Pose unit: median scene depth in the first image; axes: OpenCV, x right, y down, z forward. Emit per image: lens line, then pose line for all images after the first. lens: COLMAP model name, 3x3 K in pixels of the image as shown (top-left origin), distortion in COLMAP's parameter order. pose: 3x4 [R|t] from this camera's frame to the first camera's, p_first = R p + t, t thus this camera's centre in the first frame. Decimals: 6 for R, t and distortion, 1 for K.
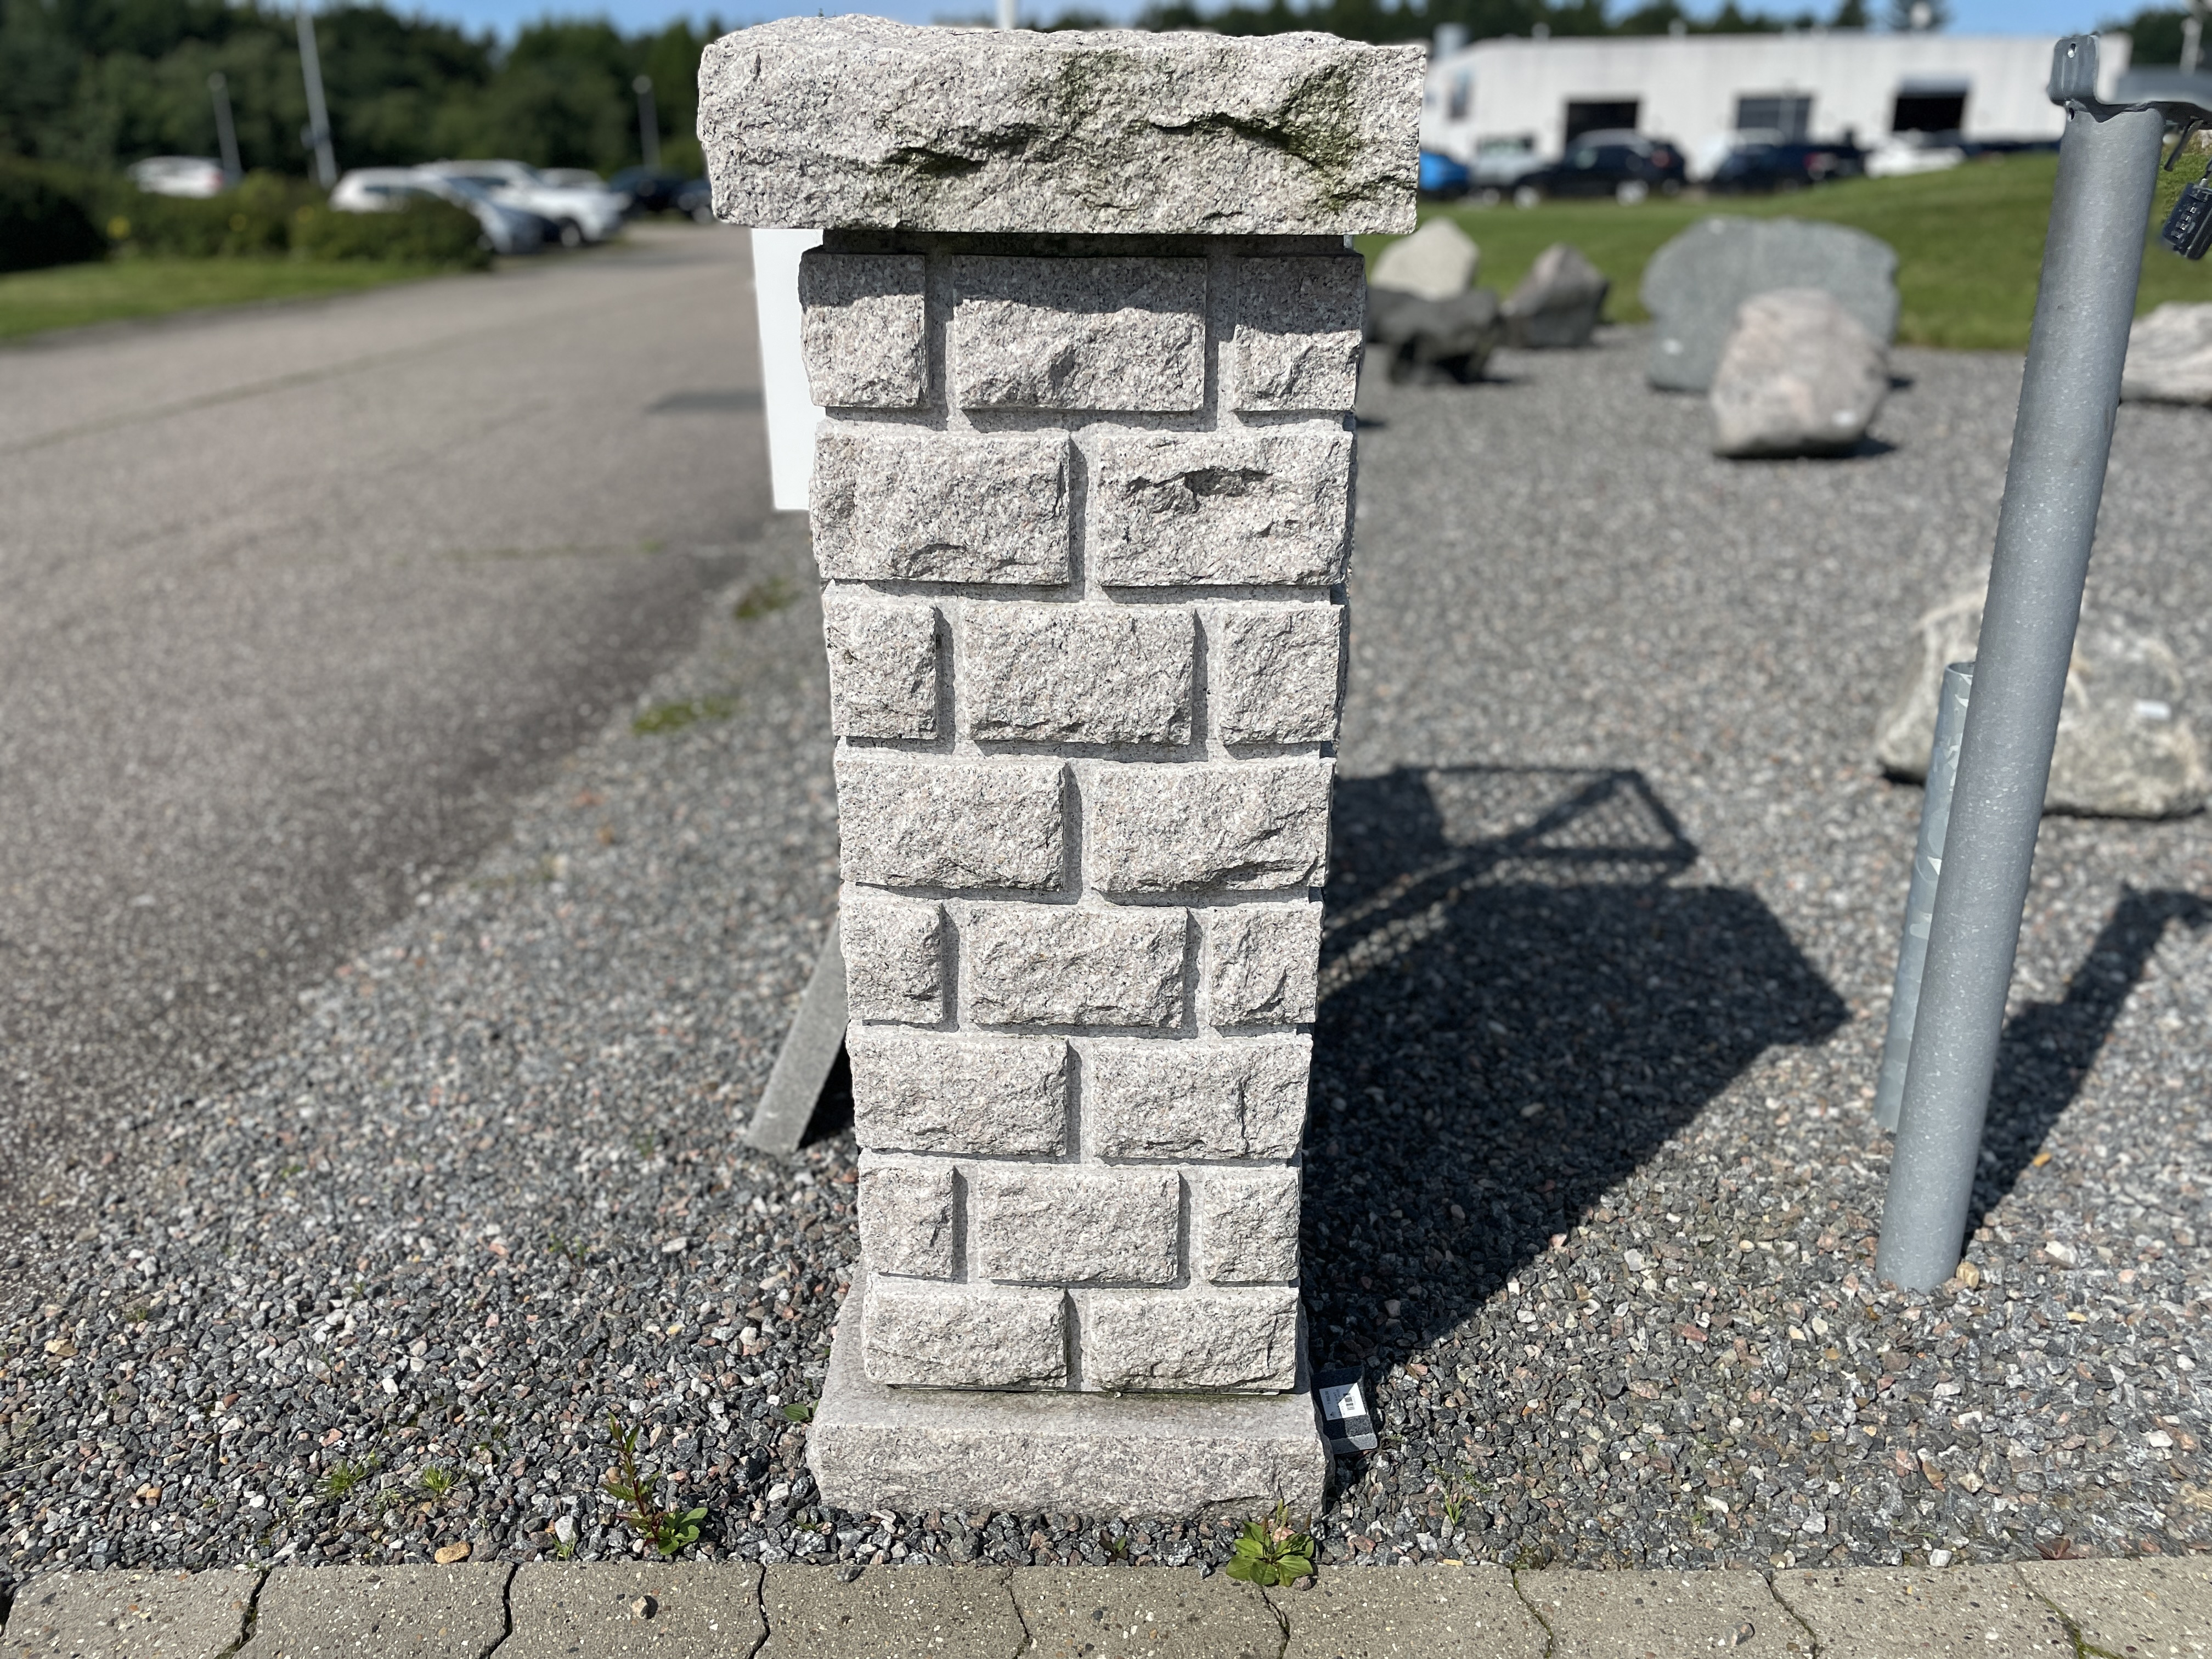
lens RADIAL K [[1642.6, 0, 1106.6], [0, 1642.6, 824.9], [0, 0, 1]] dist [0.082357, -0.108551]
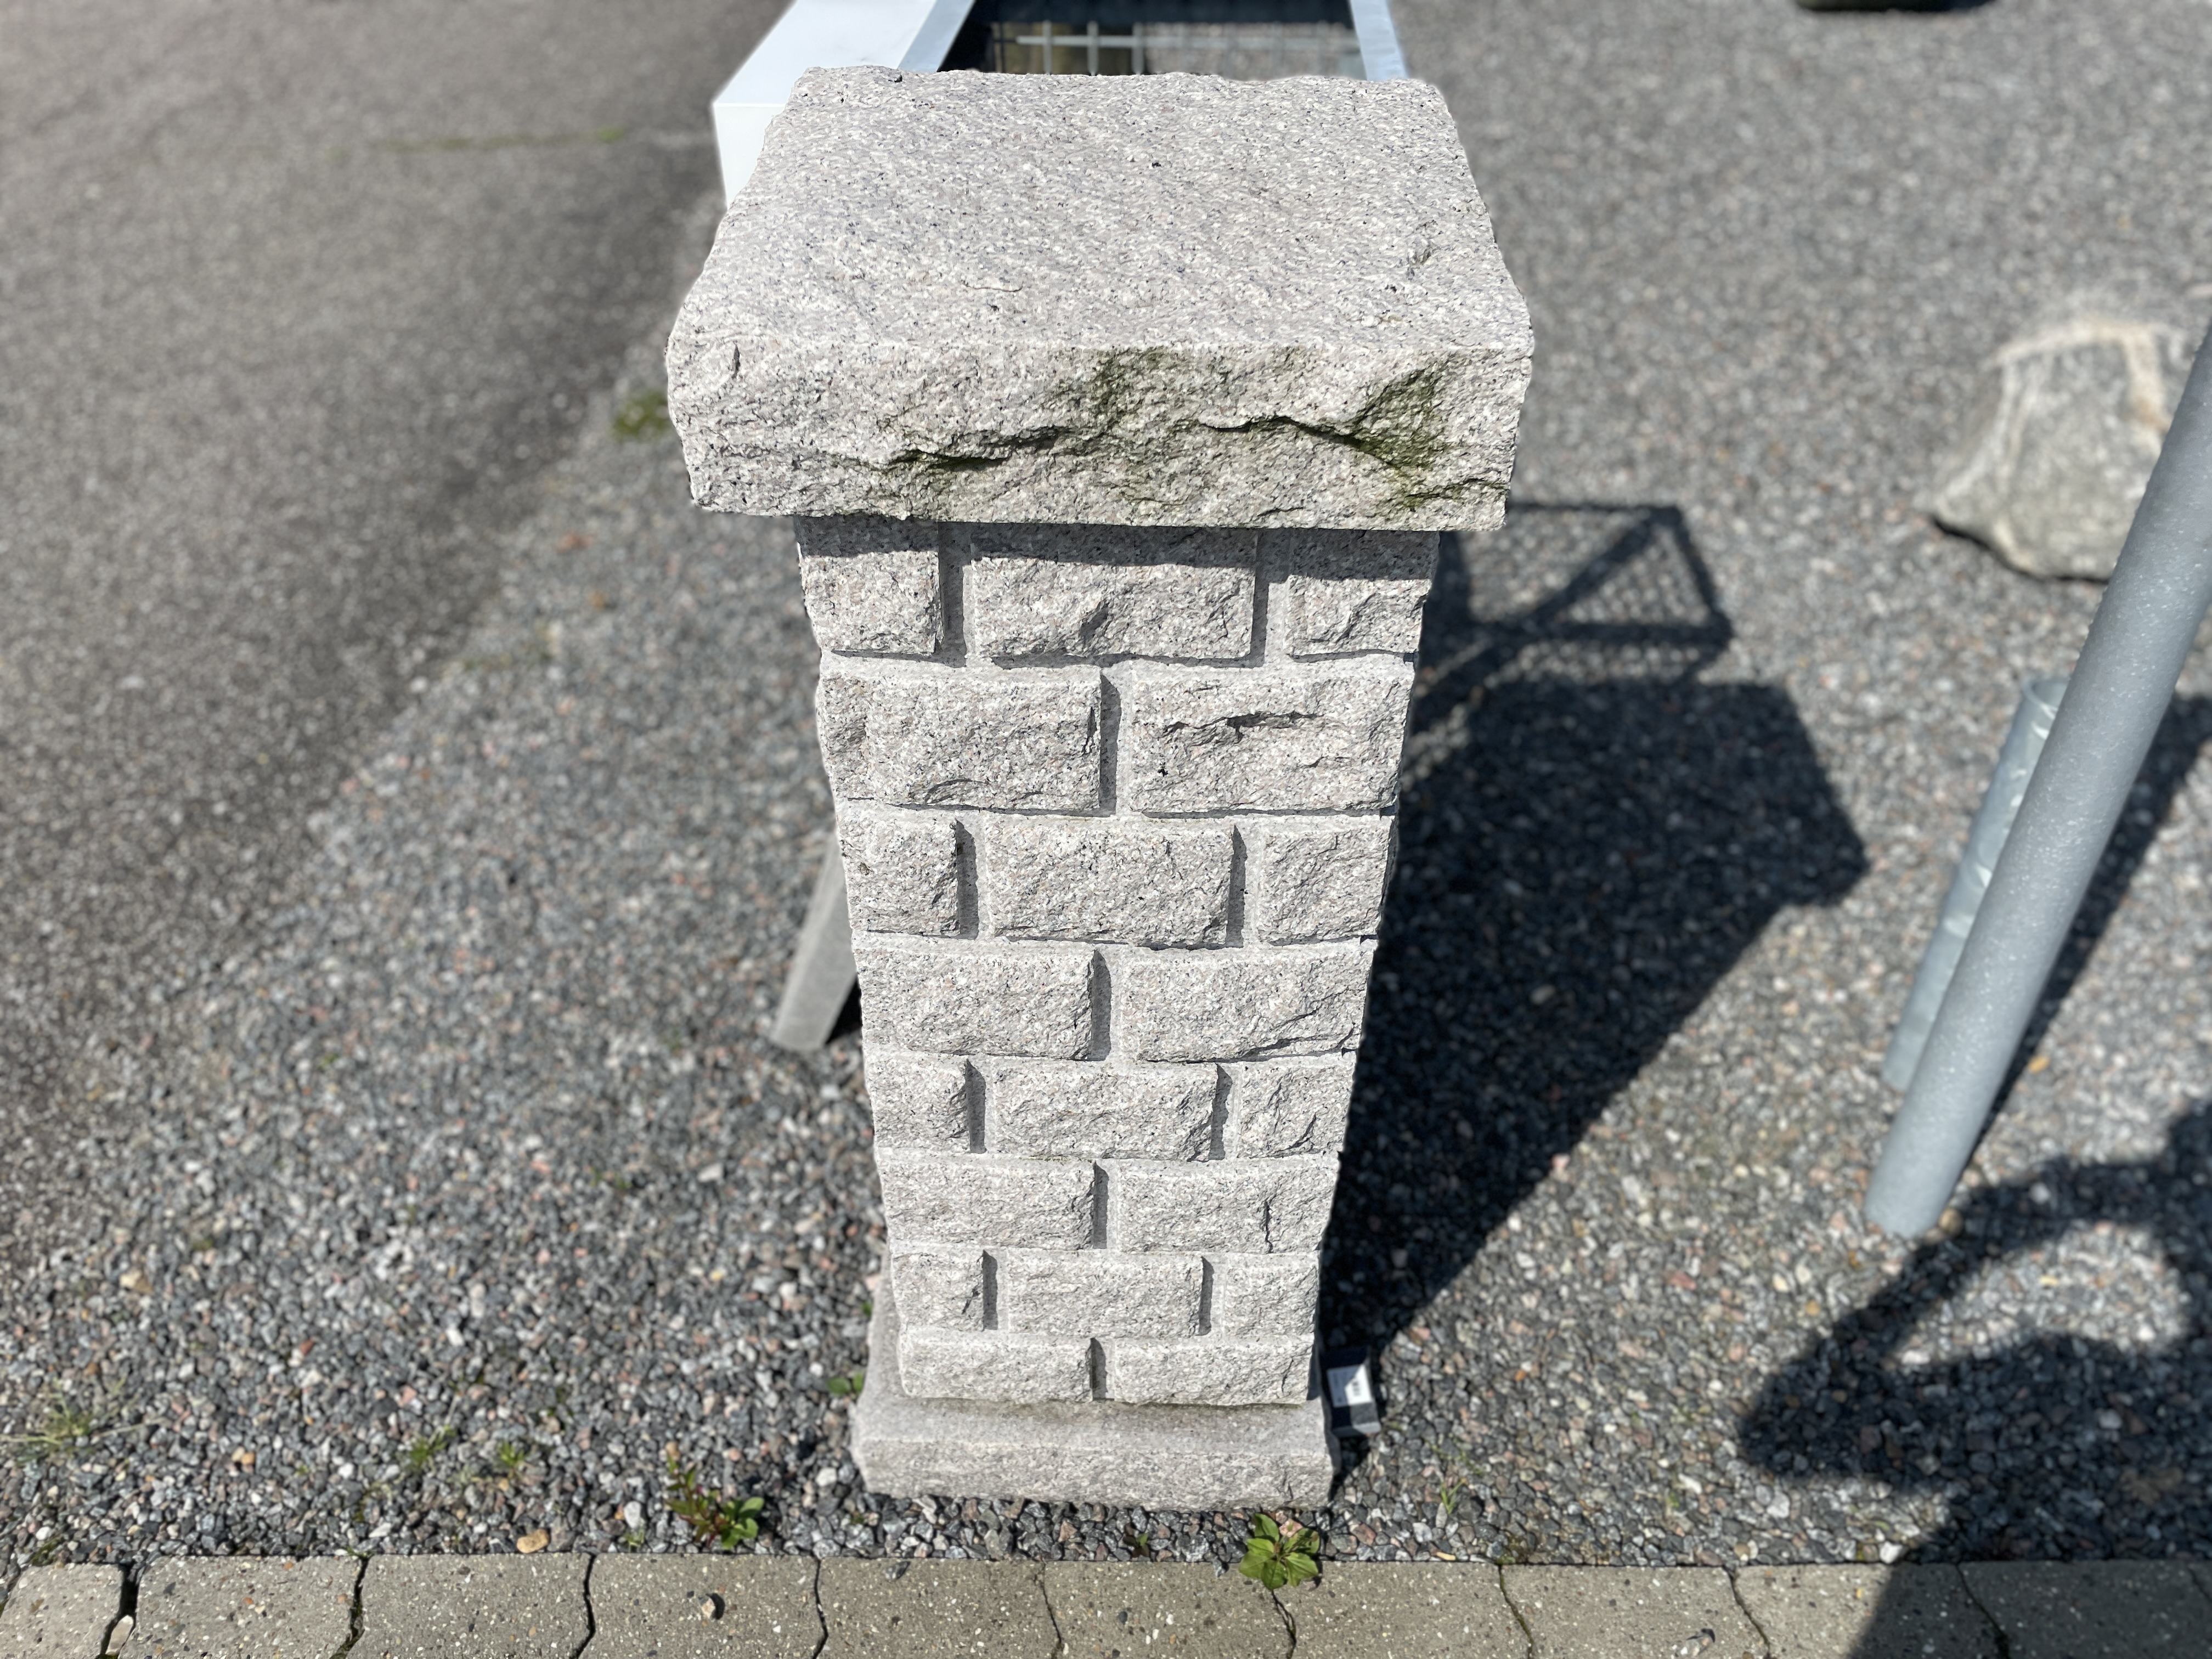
lens RADIAL K [[1642.6, 0, 1106.6], [0, 1642.6, 824.9], [0, 0, 1]] dist [0.082357, -0.108551]
pose [[1.000000, 0.000688, -0.000347, -0.013696], [-0.000556, 0.956177, 0.292788, -0.301886], [0.000533, -0.292788, 0.956177, 0.081837]]
